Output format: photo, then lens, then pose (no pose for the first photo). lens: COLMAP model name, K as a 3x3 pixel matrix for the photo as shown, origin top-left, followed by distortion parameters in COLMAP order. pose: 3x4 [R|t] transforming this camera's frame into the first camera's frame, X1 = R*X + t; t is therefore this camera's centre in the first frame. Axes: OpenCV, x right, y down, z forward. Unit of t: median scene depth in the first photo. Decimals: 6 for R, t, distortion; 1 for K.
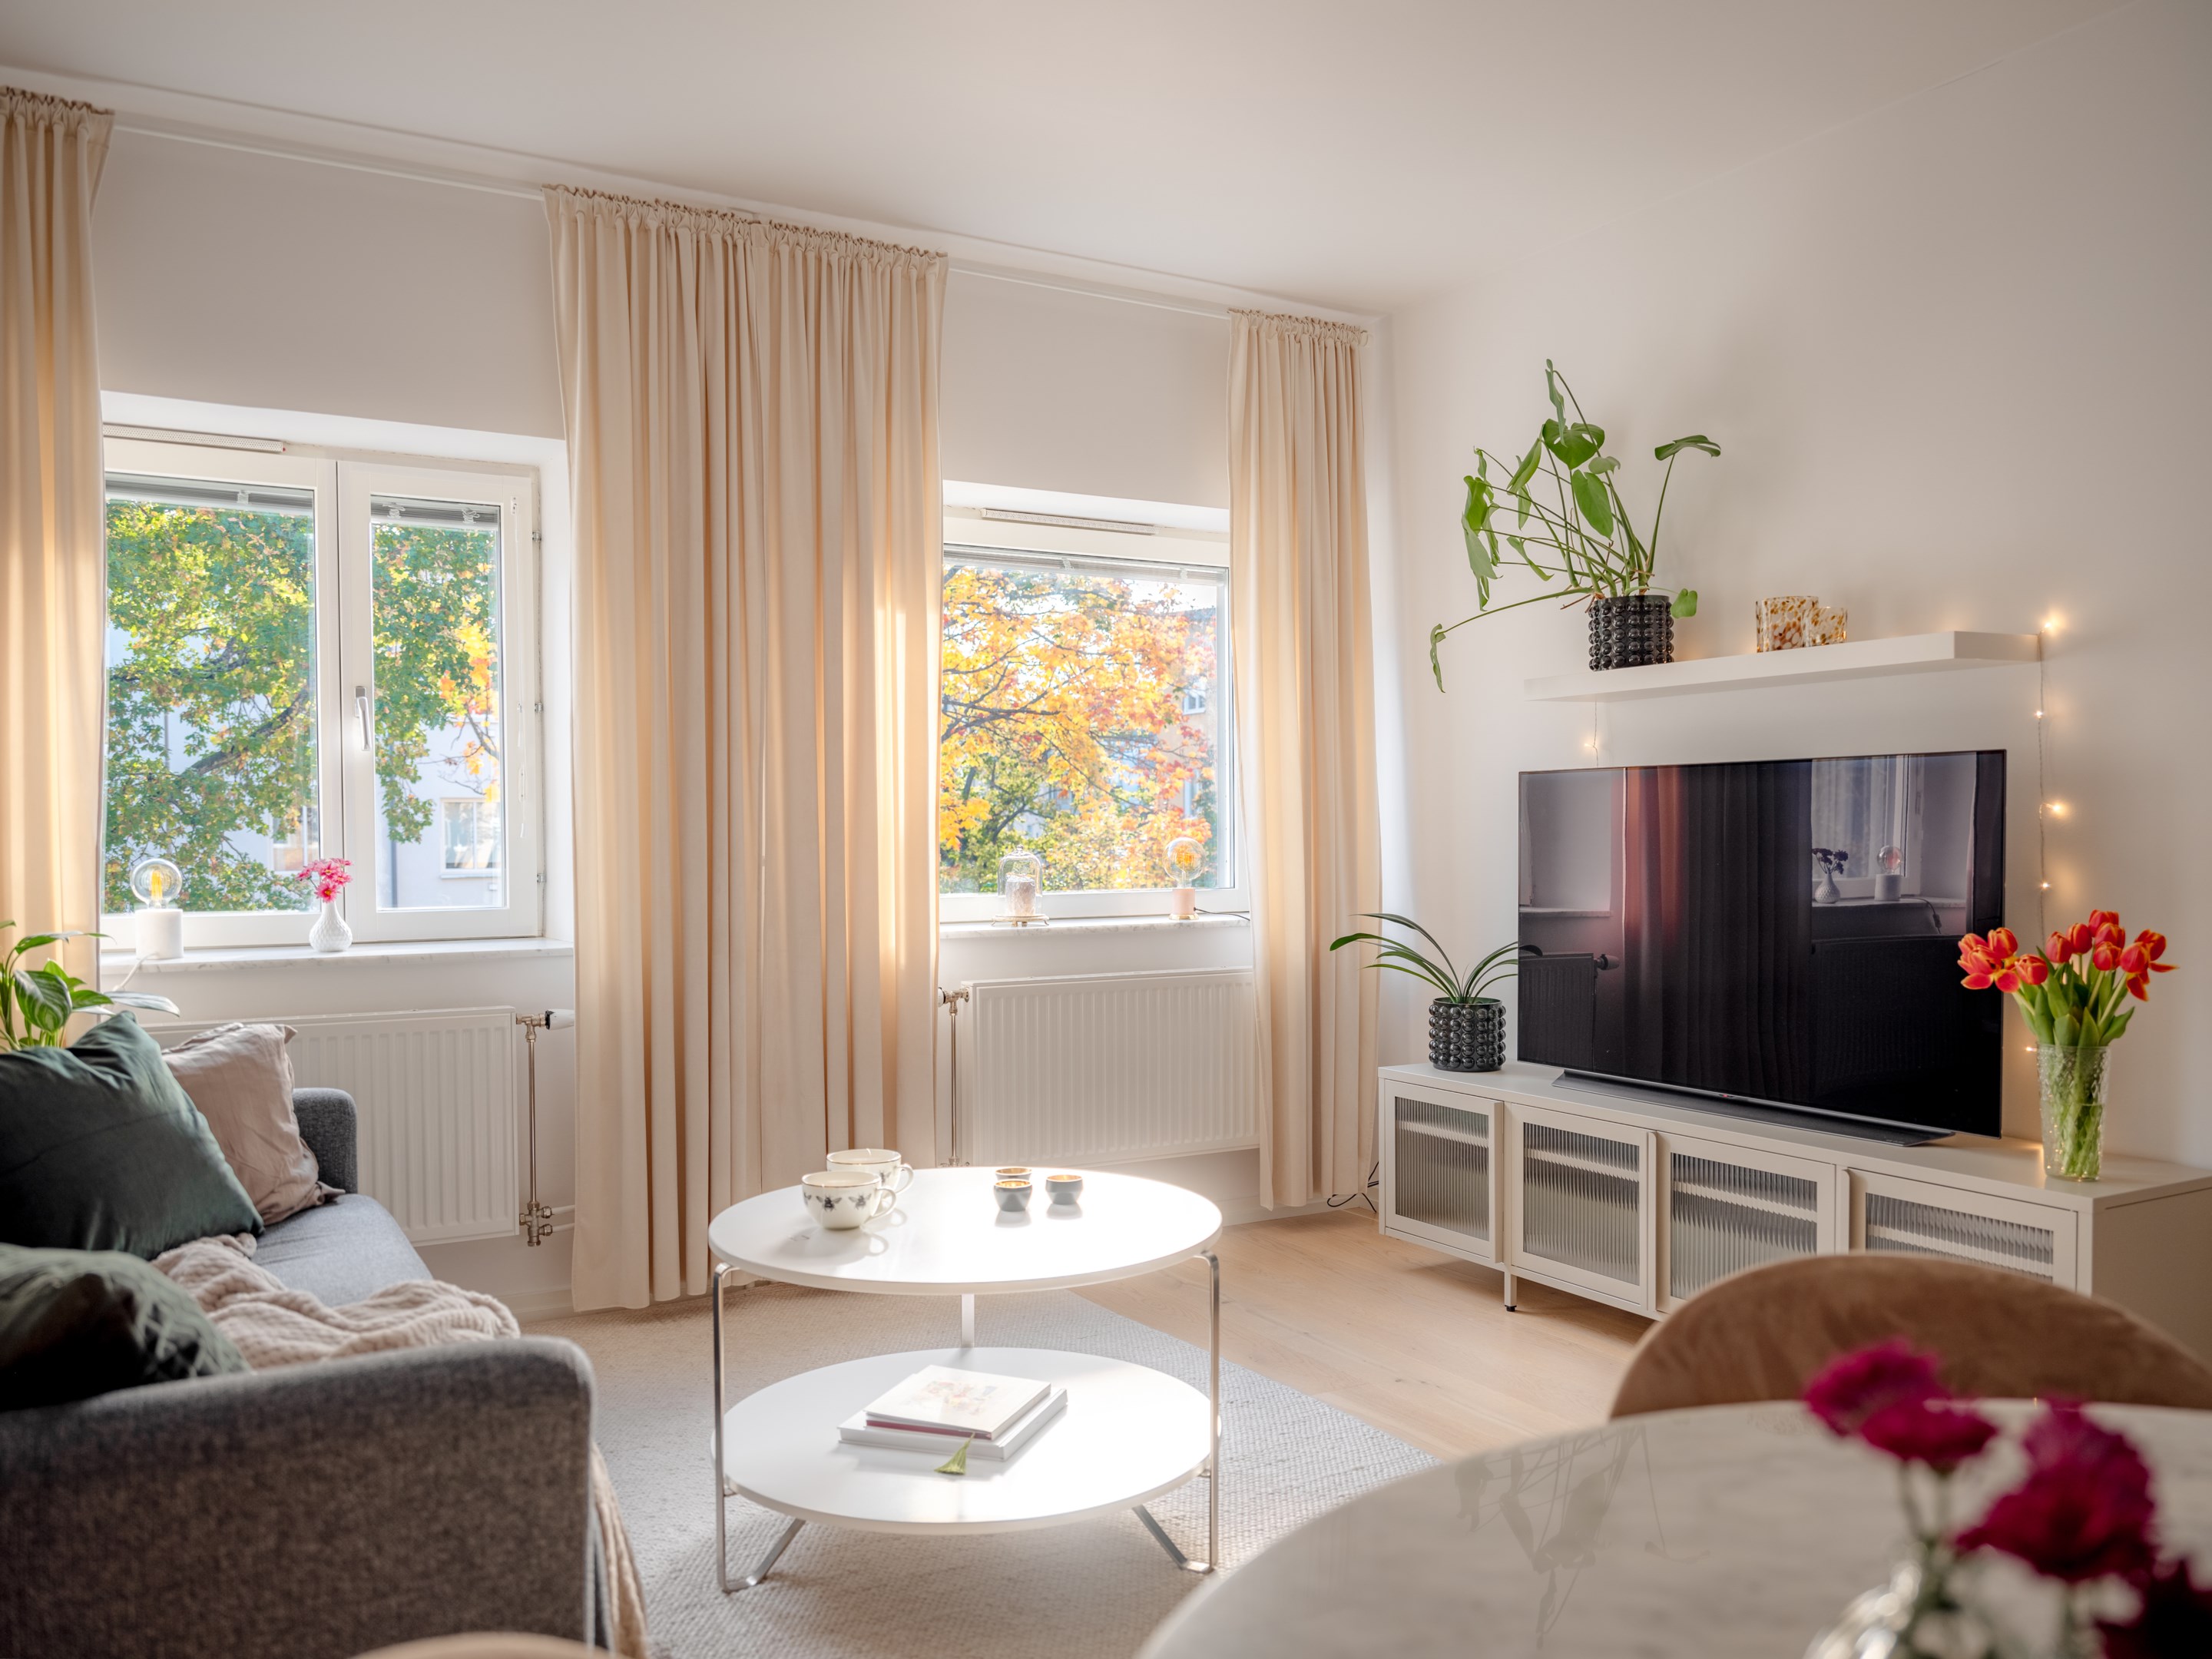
lens RADIAL K [[1698.3, 0, 1106.5], [0, 1698.3, 885.0], [0, 0, 1]] dist [-0.004179, 0.001268]
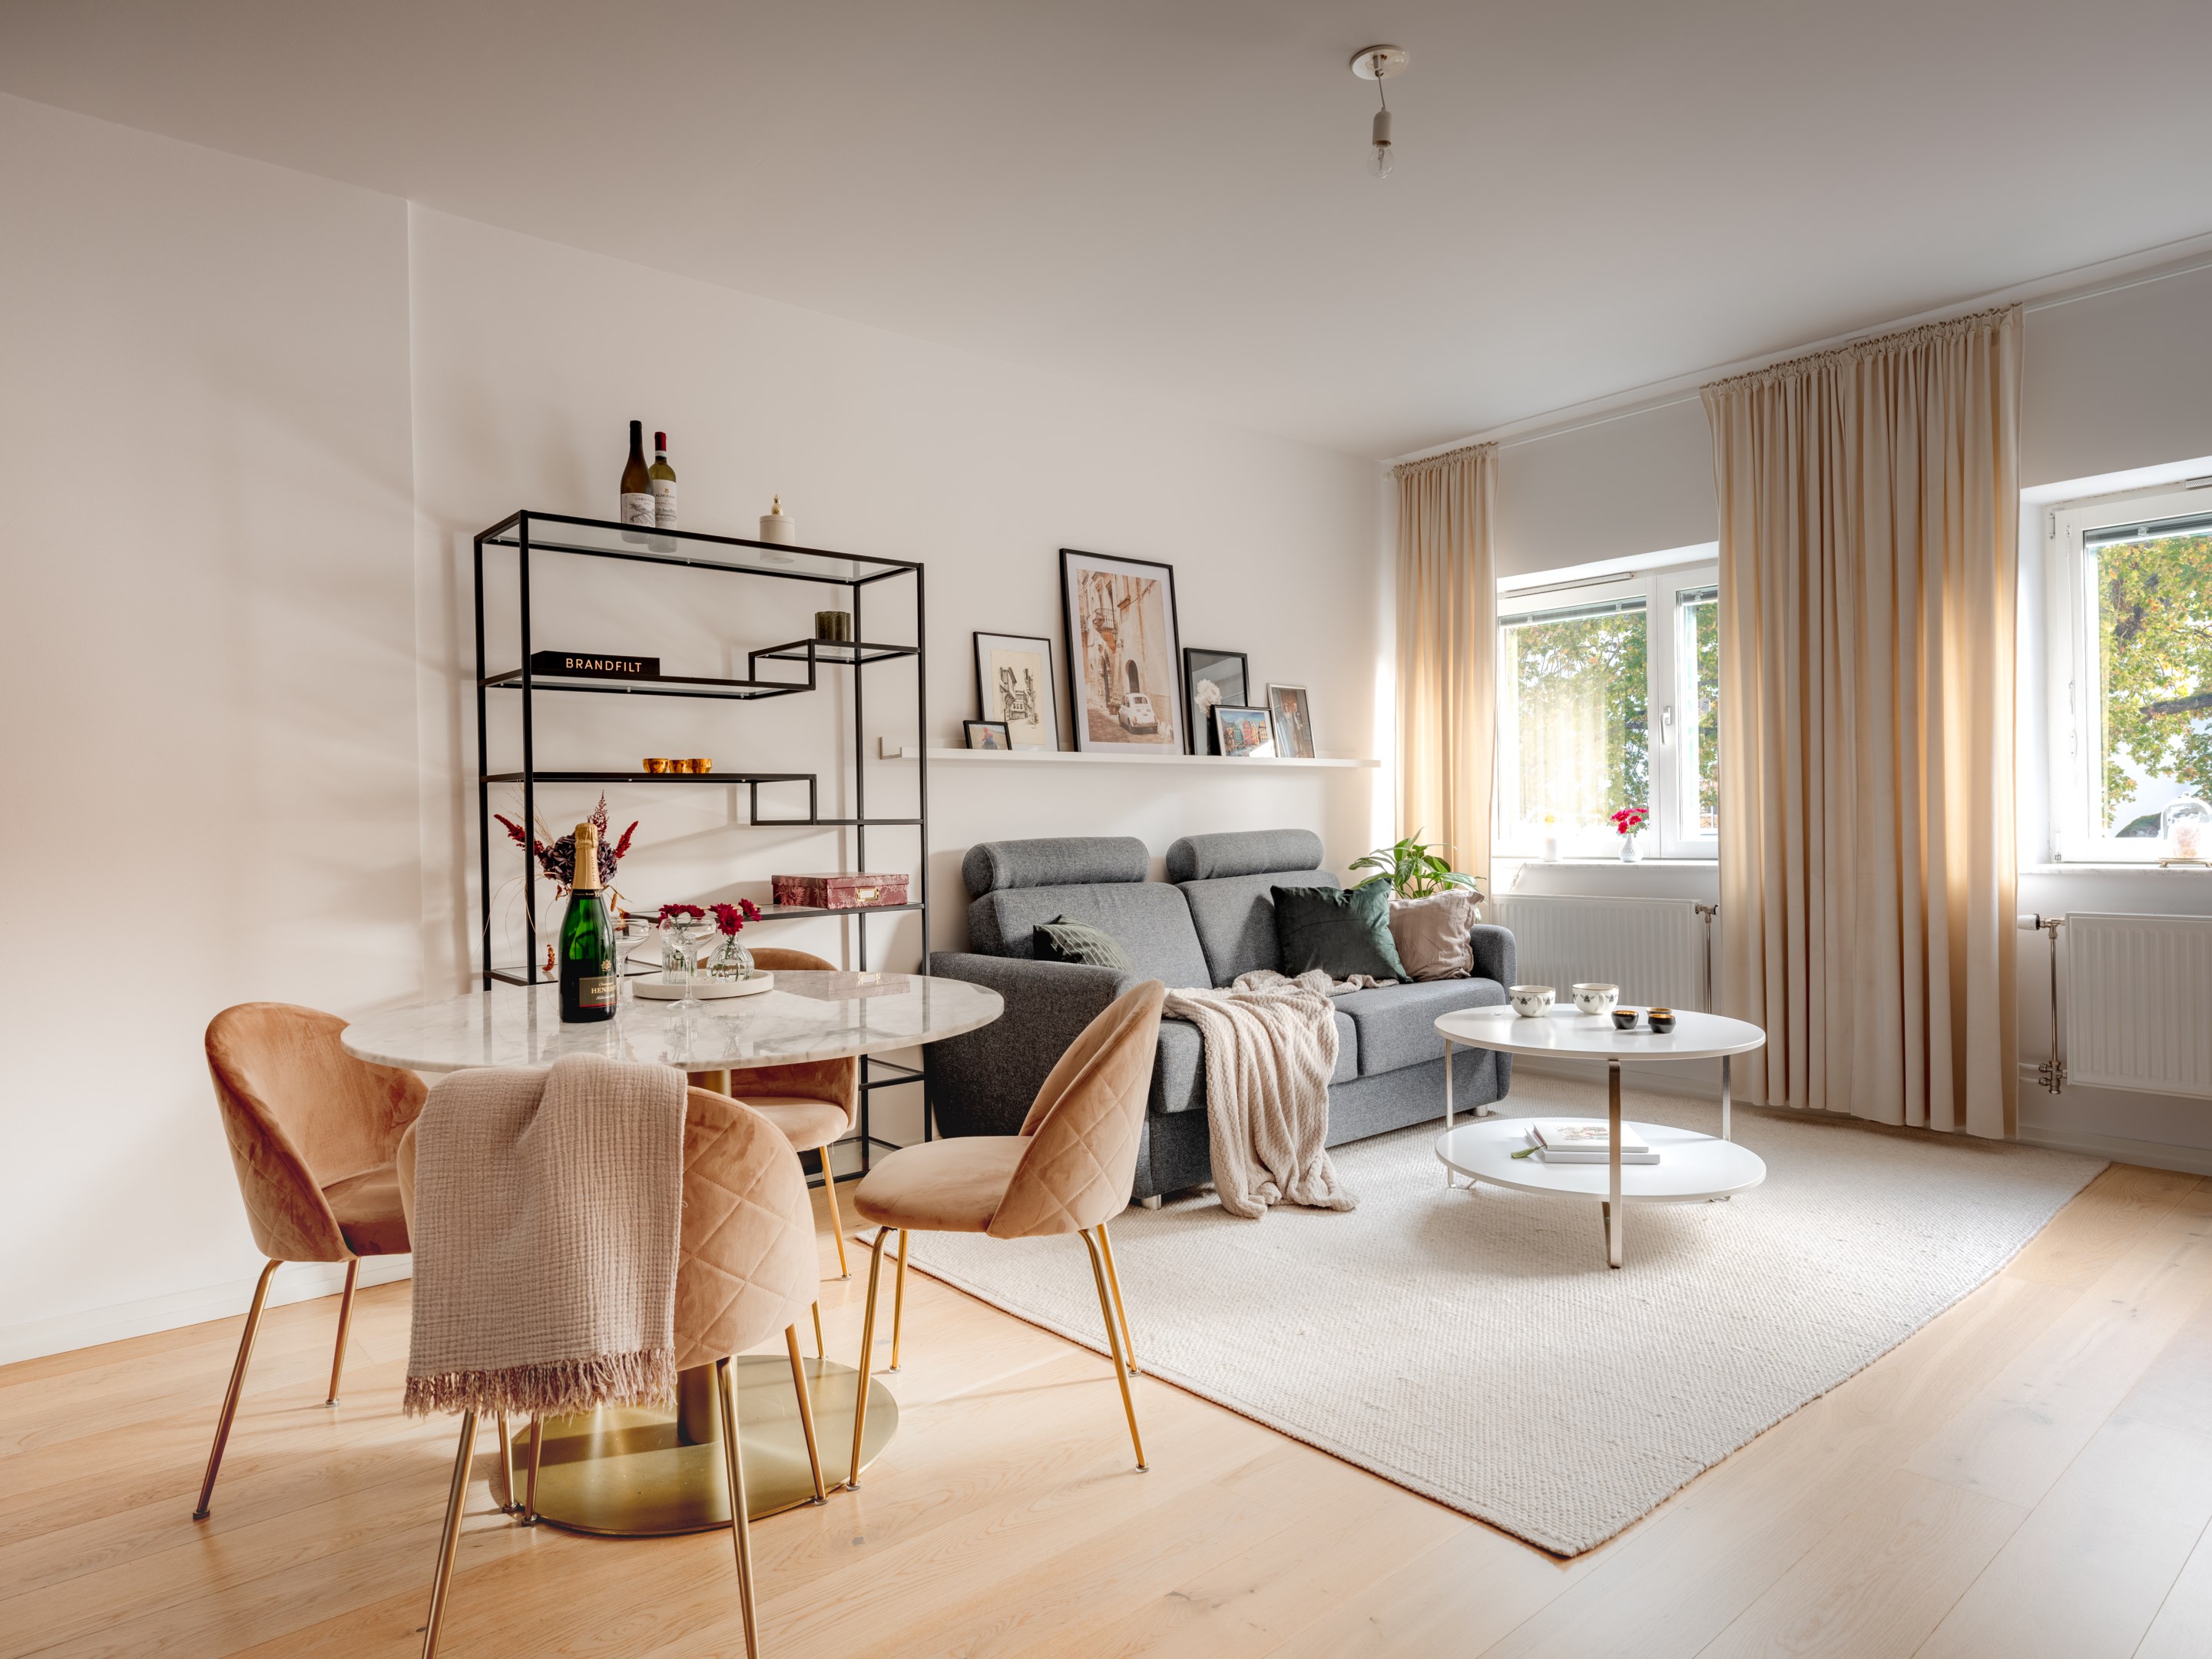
lens RADIAL K [[1317.9, 0, 1113.1], [0, 1317.9, 828.2], [0, 0, 1]] dist [-0.004452, 0.000222]
pose [[0.199000, 0.007487, -0.979971, 0.752676], [-0.010244, 0.999932, 0.005559, 0.002005], [0.979946, 0.008932, 0.199063, 0.206004]]
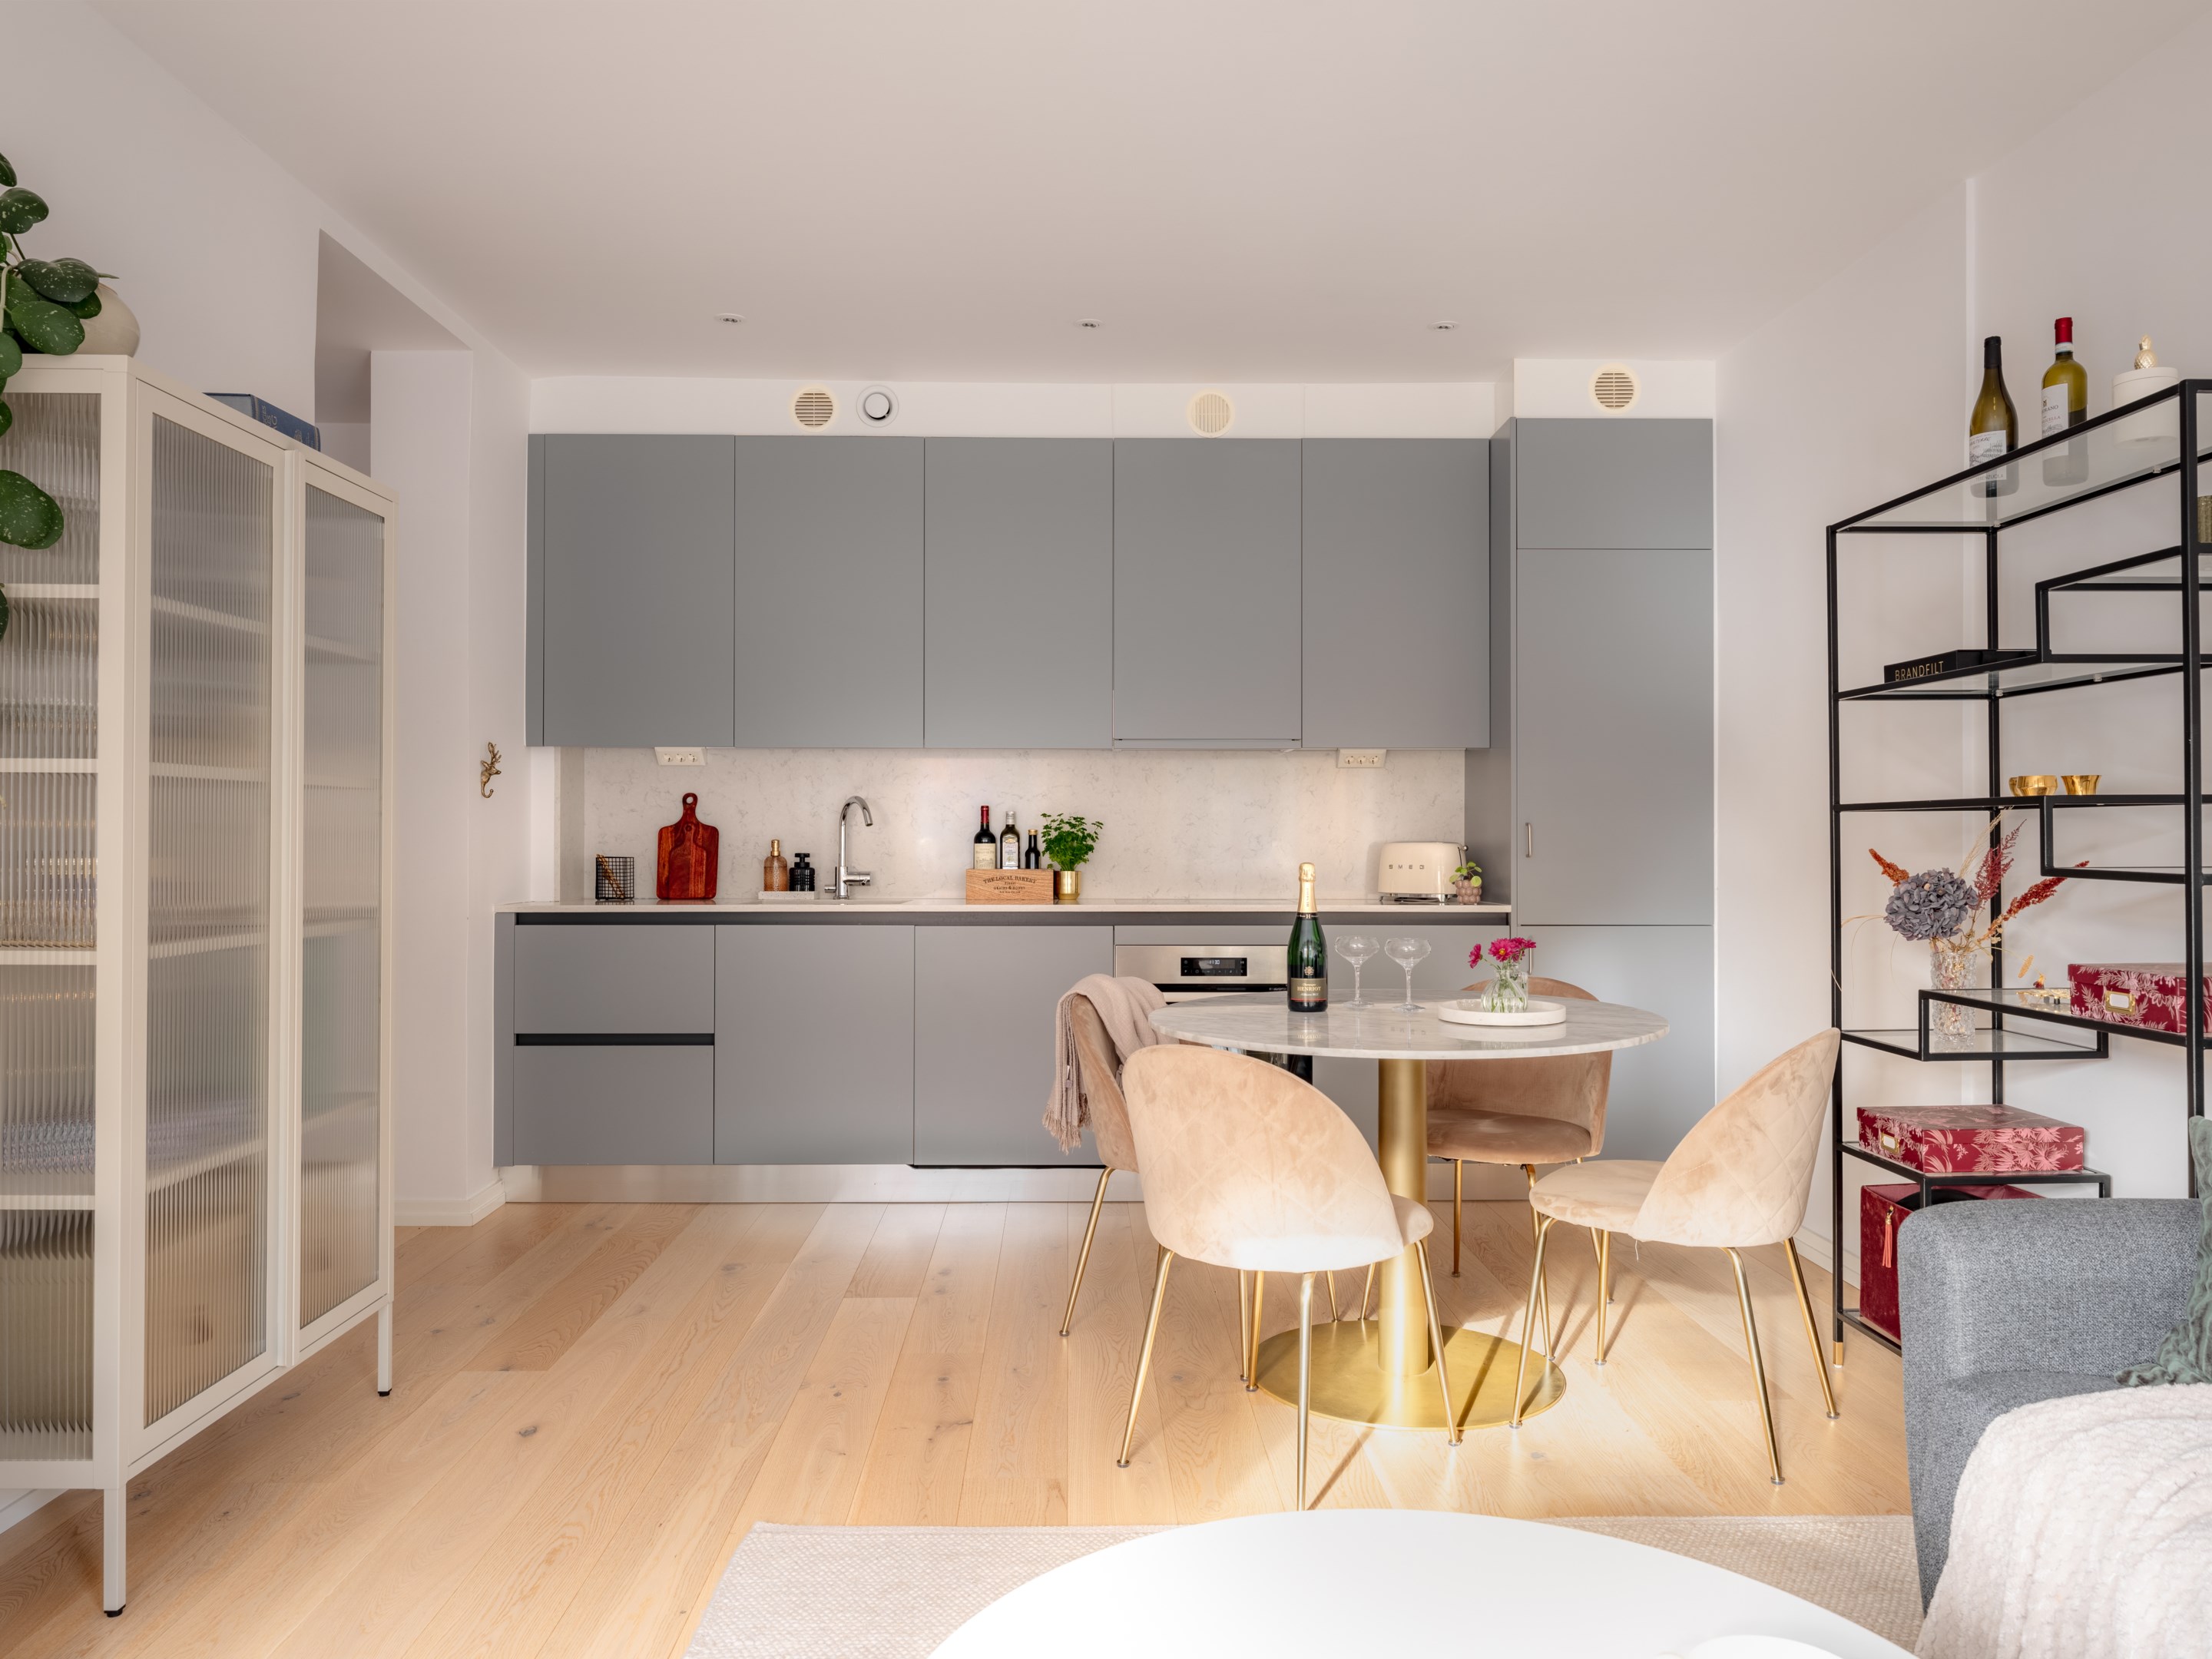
lens RADIAL K [[1553.5, 0, 1114.4], [0, 1553.5, 823.1], [0, 0, 1]] dist [-0.003417, 0.001606]
pose [[-0.882332, 0.008476, 0.470551, -0.131183], [0.017967, 0.999716, 0.015681, -0.033744], [-0.470284, 0.022291, -0.882234, 0.966526]]
